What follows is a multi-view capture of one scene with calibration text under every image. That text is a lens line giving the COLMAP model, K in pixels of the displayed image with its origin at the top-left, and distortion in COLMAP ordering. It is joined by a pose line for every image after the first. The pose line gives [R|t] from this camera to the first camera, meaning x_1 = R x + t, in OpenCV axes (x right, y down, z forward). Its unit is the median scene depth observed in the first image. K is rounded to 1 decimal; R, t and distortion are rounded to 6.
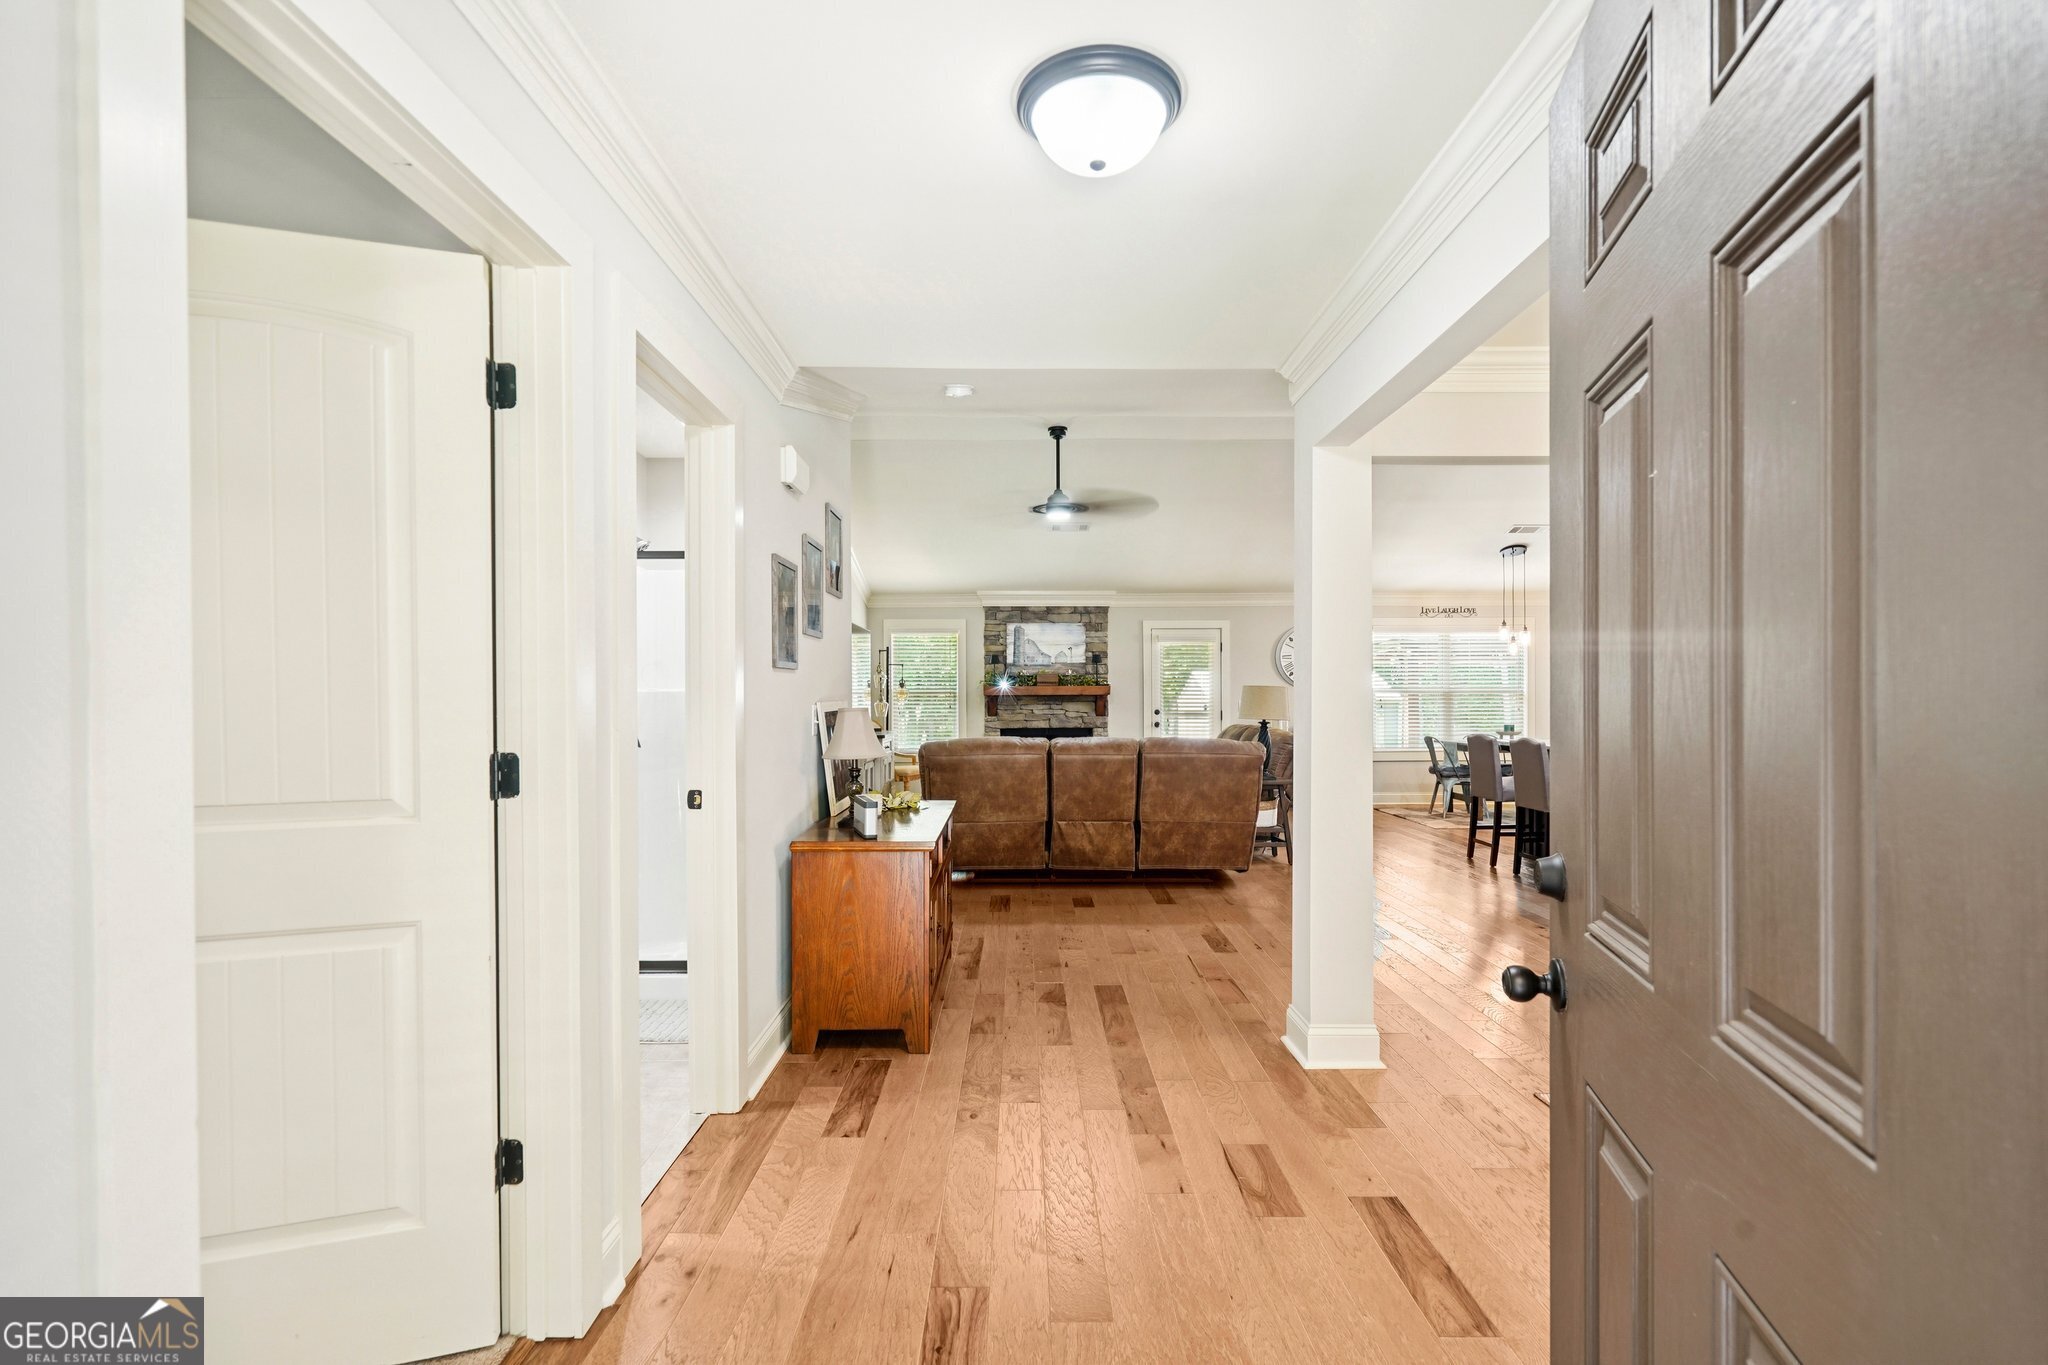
lens RADIAL K [[941.2, 0, 1017.3], [0, 941.2, 694.2], [0, 0, 1]] dist [-0.002021, 0.001091]
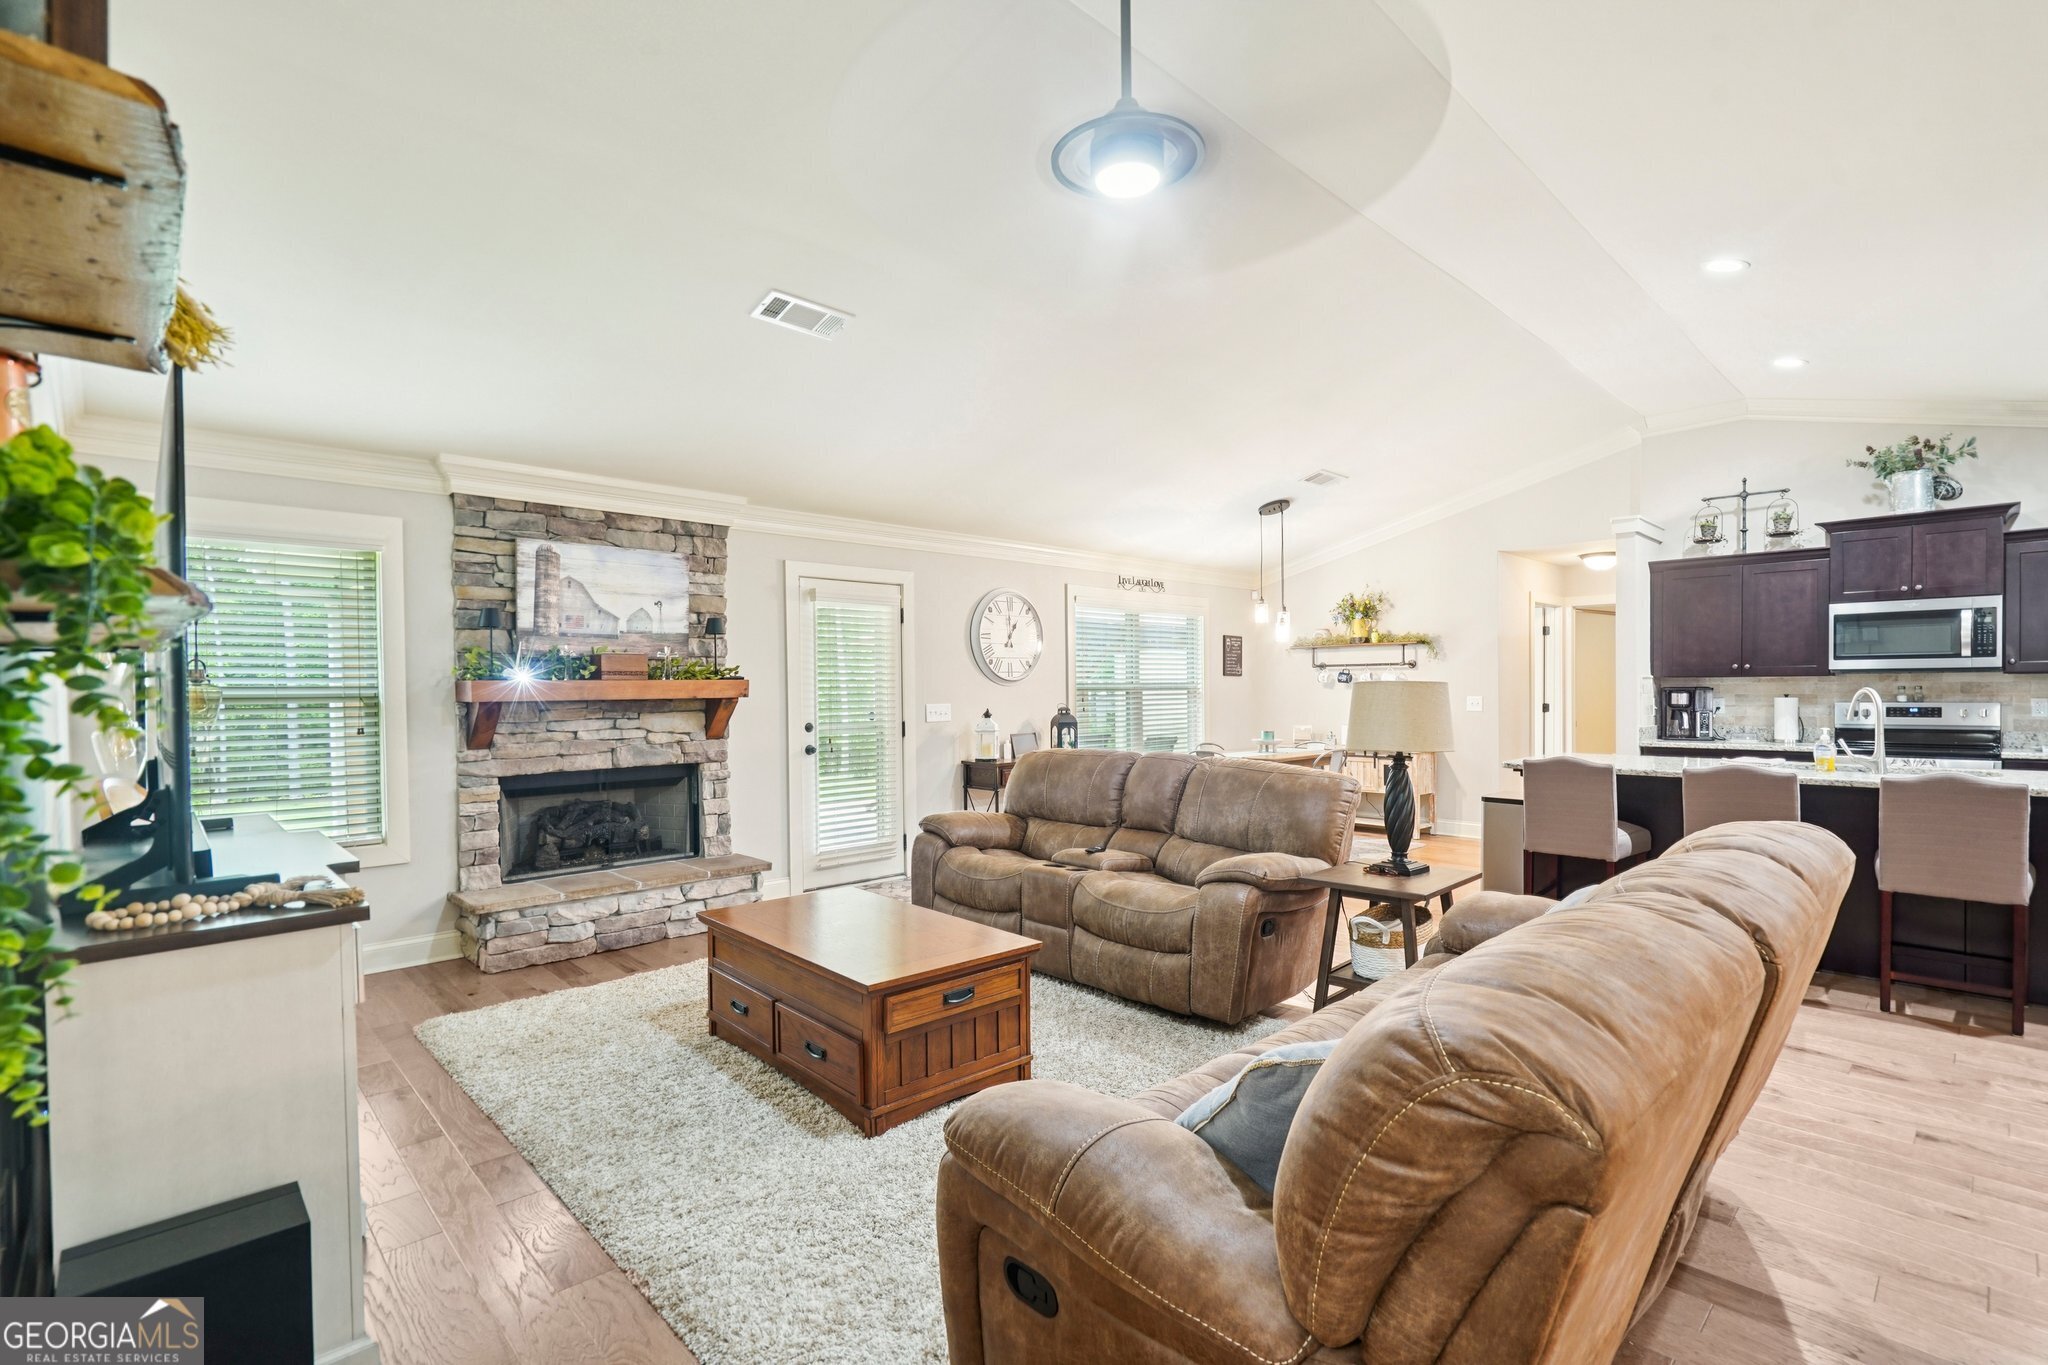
lens RADIAL K [[941.2, 0, 1014.4], [0, 941.2, 696.1], [0, 0, 1]] dist [-0.002021, 0.001091]
pose [[0.724982, -0.010120, 0.688694, -0.145961], [0.003244, 0.999931, 0.011279, -0.005397], [-0.688760, -0.005943, 0.724965, 0.517622]]
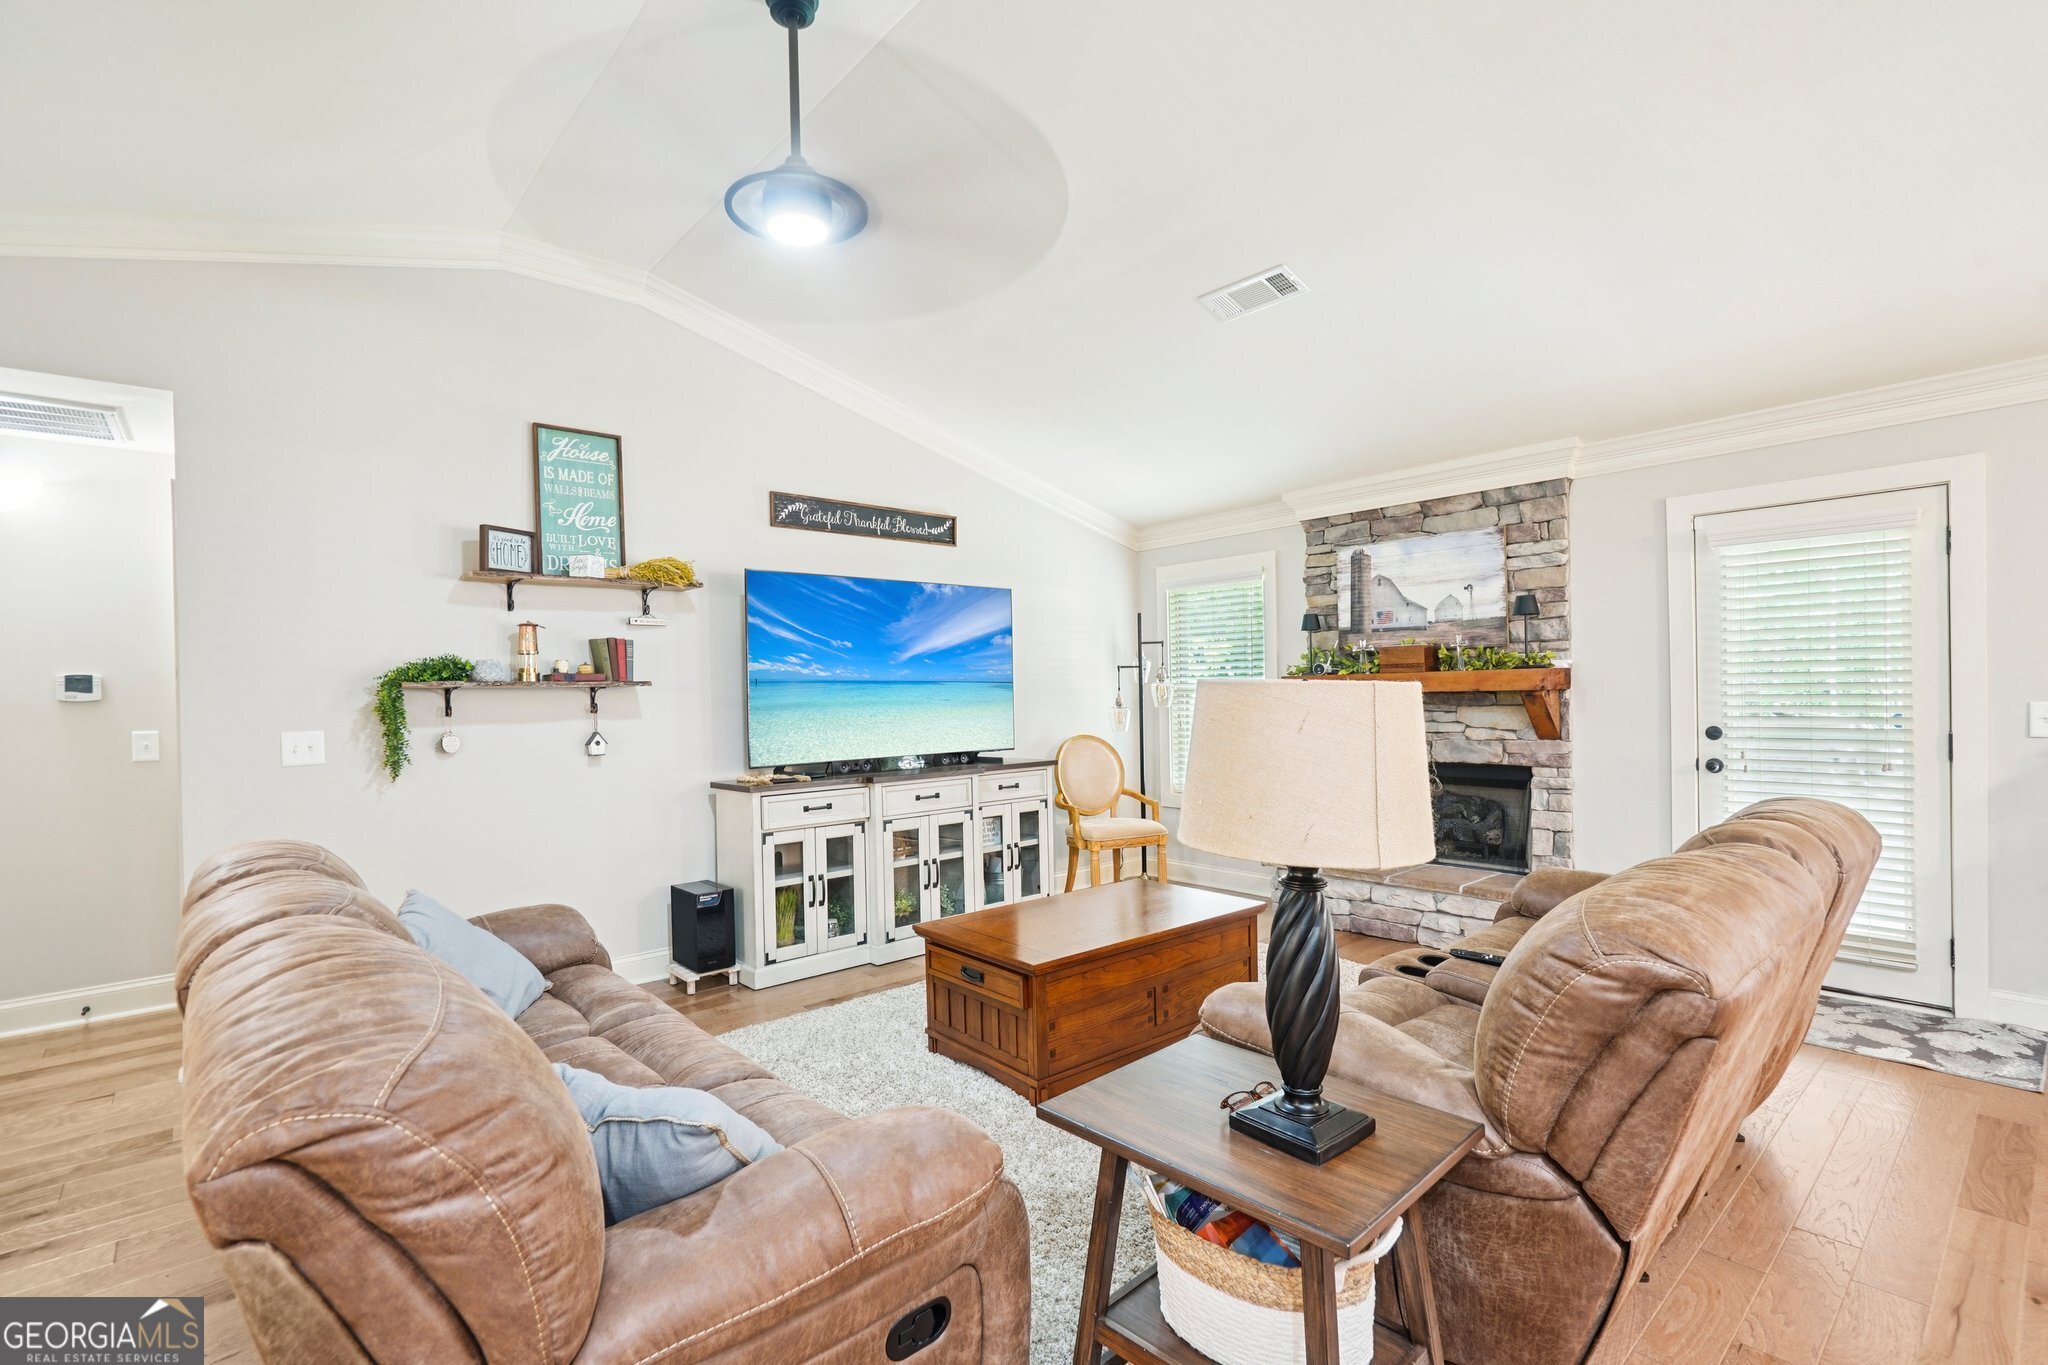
lens RADIAL K [[941.2, 0, 1019.2], [0, 941.2, 699.0], [0, 0, 1]] dist [-0.002021, 0.001091]
pose [[0.666170, -0.004594, -0.745786, 0.246209], [0.022323, 0.999656, 0.013783, -0.006331], [0.745466, -0.025830, 0.666043, 0.539763]]
